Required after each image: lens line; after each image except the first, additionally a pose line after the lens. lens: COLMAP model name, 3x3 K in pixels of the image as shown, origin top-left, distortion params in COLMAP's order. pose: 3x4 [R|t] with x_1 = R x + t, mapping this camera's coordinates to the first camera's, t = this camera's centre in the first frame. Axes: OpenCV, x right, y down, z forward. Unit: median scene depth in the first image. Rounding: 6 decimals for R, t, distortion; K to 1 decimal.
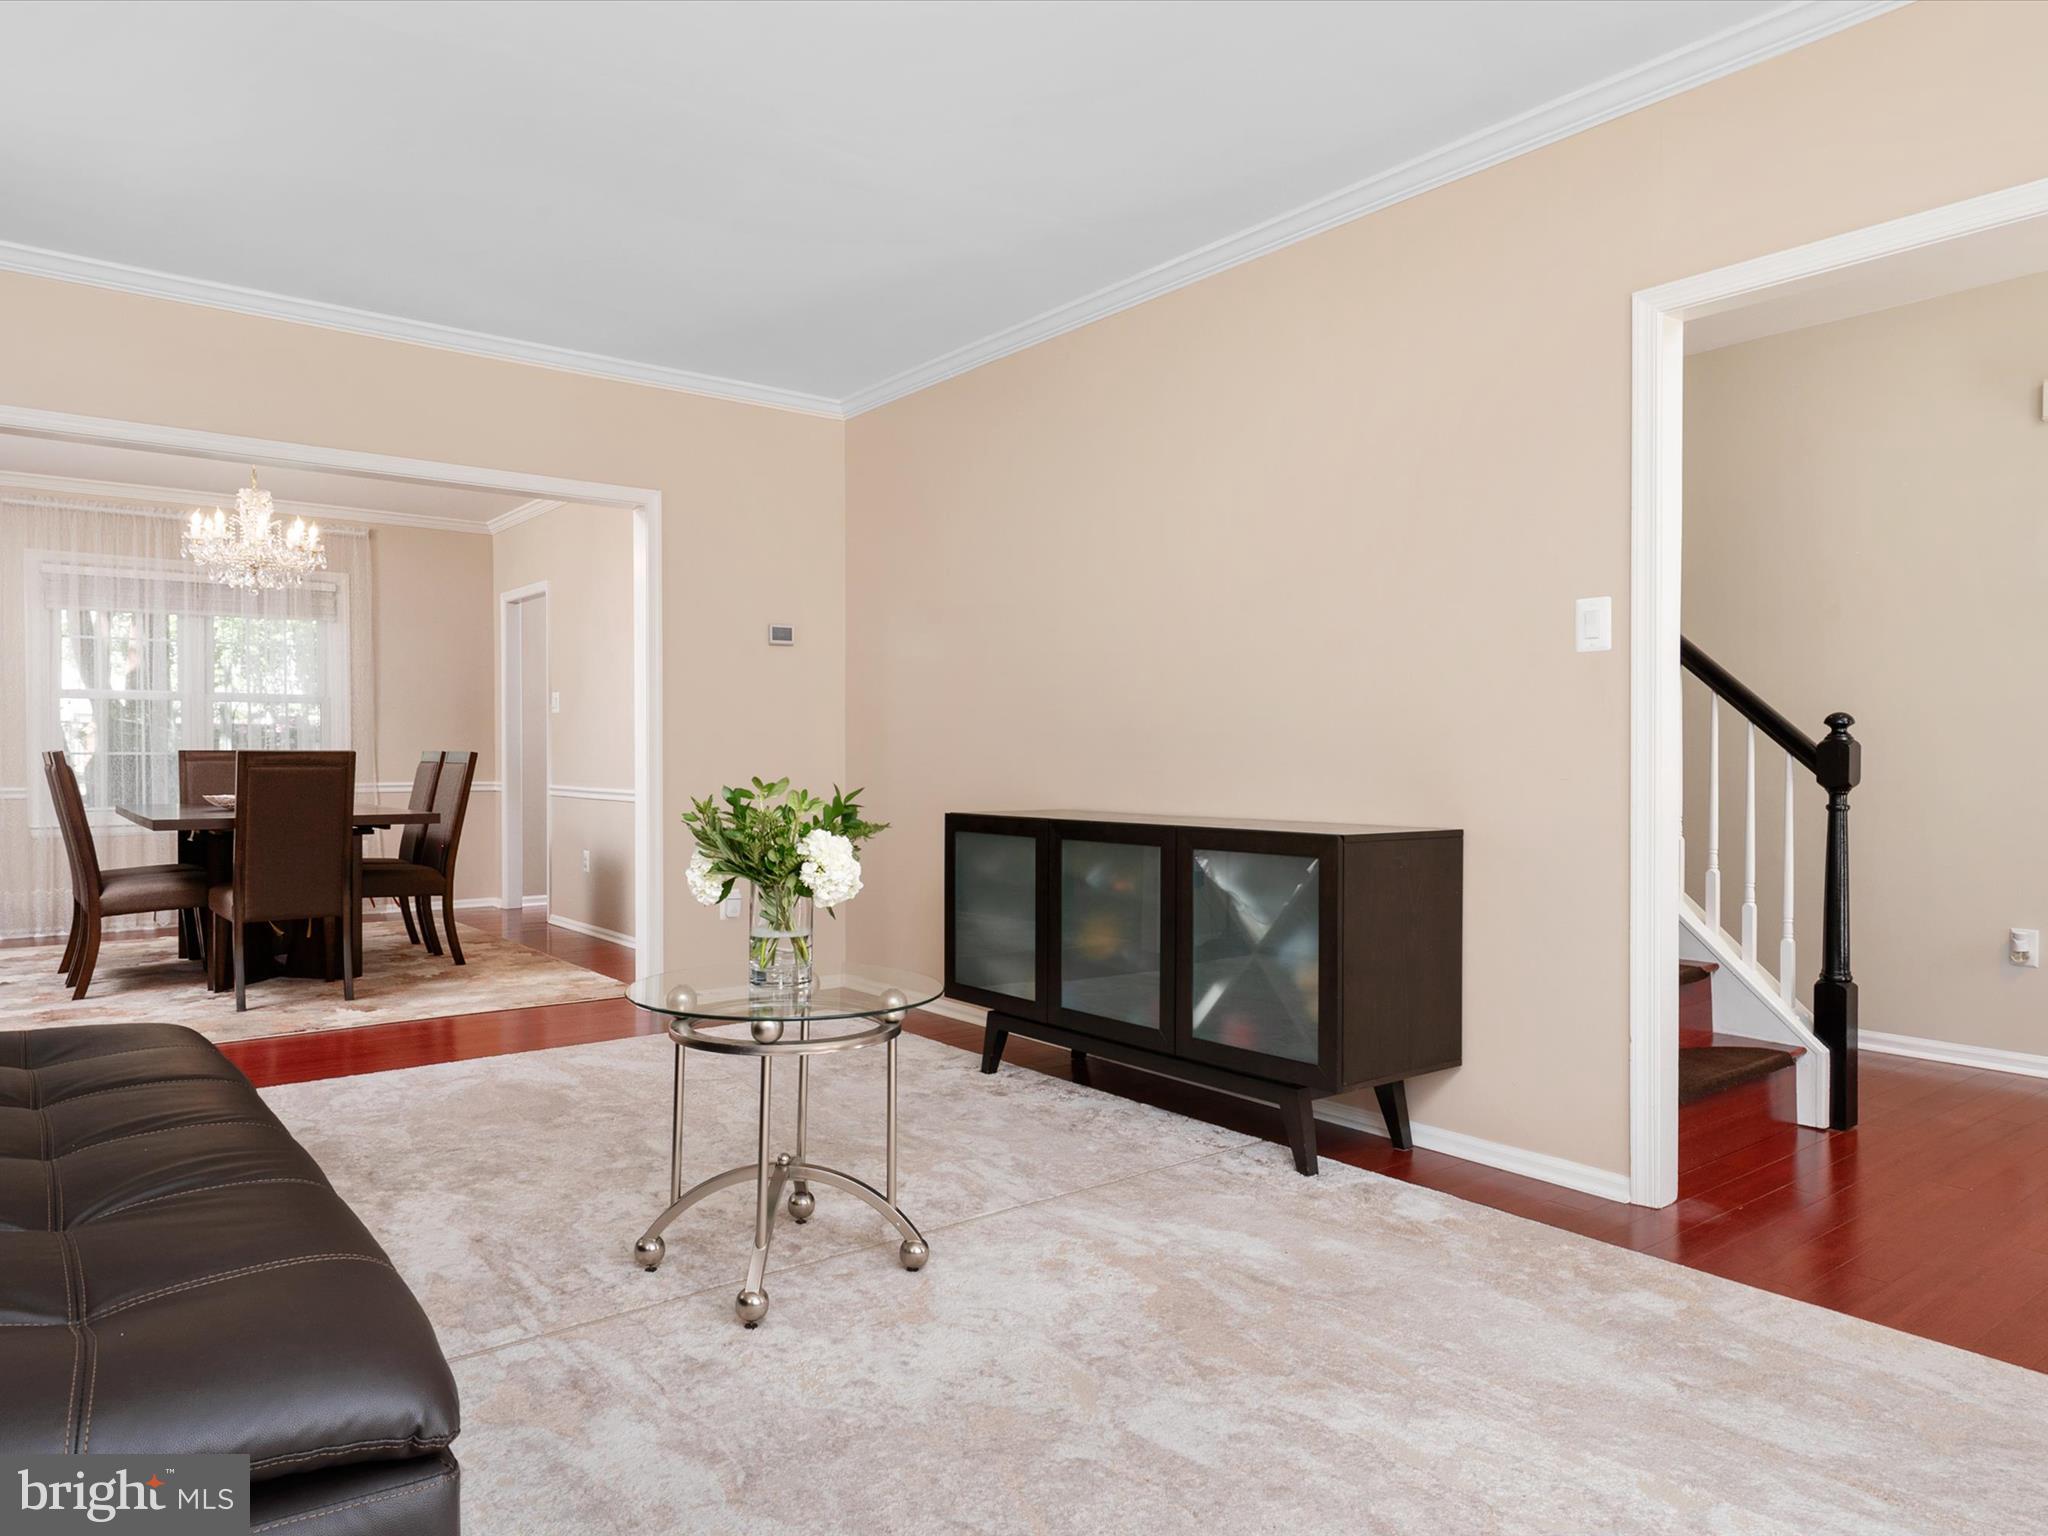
lens RADIAL K [[1300.7, 0, 1024.0], [0, 1300.7, 768.0], [0, 0, 1]] dist [0.004528, 0.000353]
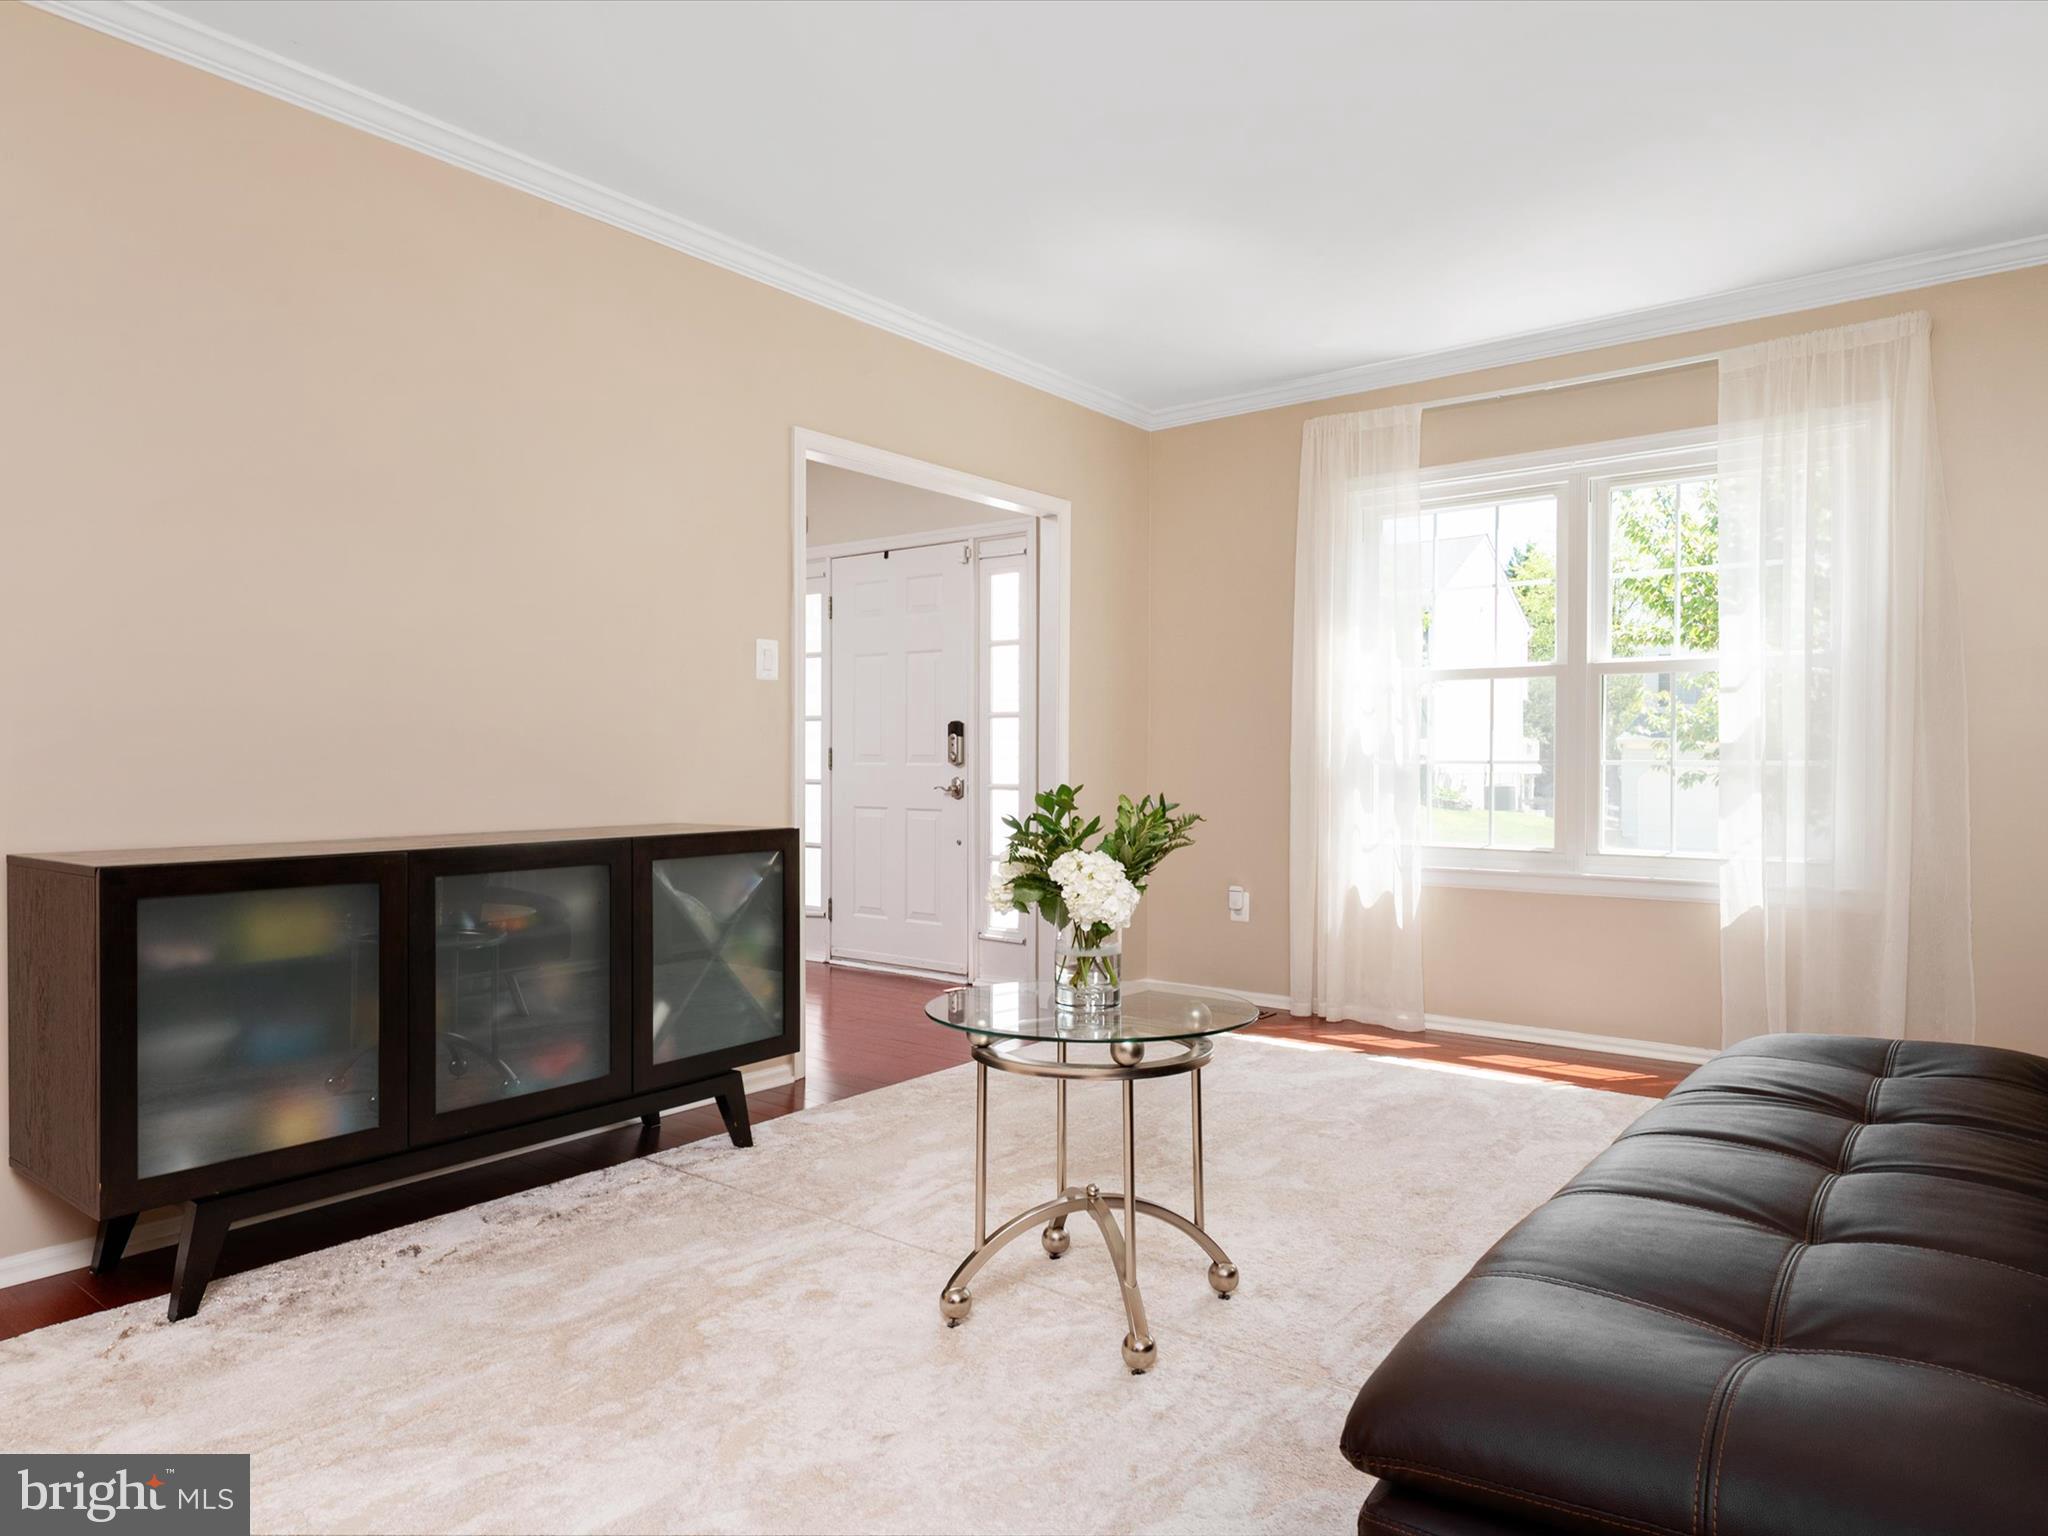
lens RADIAL K [[1300.7, 0, 1024.0], [0, 1300.7, 768.0], [0, 0, 1]] dist [0.004528, 0.000353]
pose [[-0.236720, -0.013914, 0.971478, -0.873338], [-0.000963, 0.999900, 0.014086, -0.018050], [-0.971578, 0.002399, -0.236709, 1.017230]]
